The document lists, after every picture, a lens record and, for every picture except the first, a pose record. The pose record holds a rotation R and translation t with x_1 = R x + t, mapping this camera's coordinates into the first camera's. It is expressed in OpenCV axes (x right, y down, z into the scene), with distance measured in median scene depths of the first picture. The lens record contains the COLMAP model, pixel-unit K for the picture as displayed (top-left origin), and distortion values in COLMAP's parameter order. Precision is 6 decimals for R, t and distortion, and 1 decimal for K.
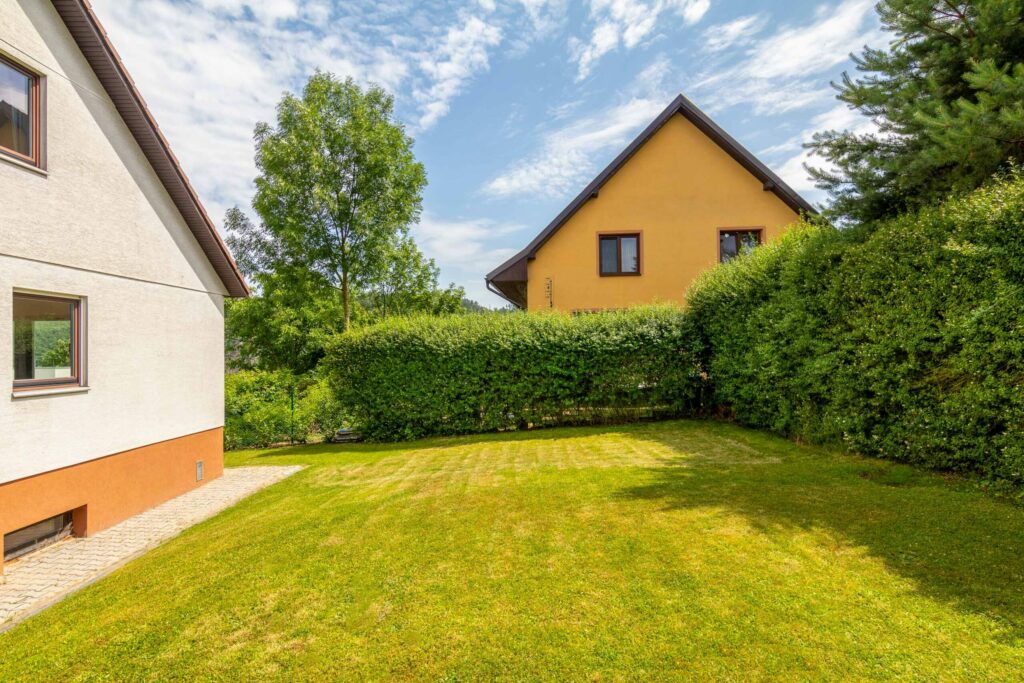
lens RADIAL K [[534.8, 0, 510.5], [0, 534.8, 341.1], [0, 0, 1]] dist [0.005686, -0.000225]
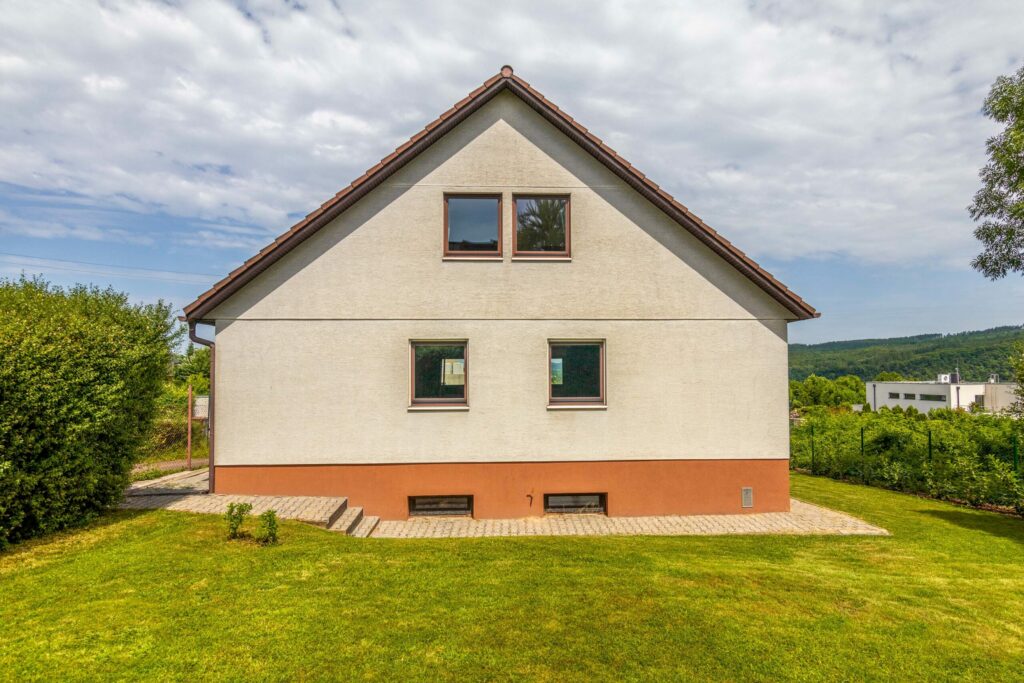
lens RADIAL K [[534.8, 0, 511.6], [0, 534.8, 347.5], [0, 0, 1]] dist [0.005686, -0.000225]
pose [[0.041765, -0.025667, -0.998798, 0.529562], [0.019871, 0.999494, -0.024854, -0.030797], [0.998930, -0.018809, 0.042254, 0.679959]]
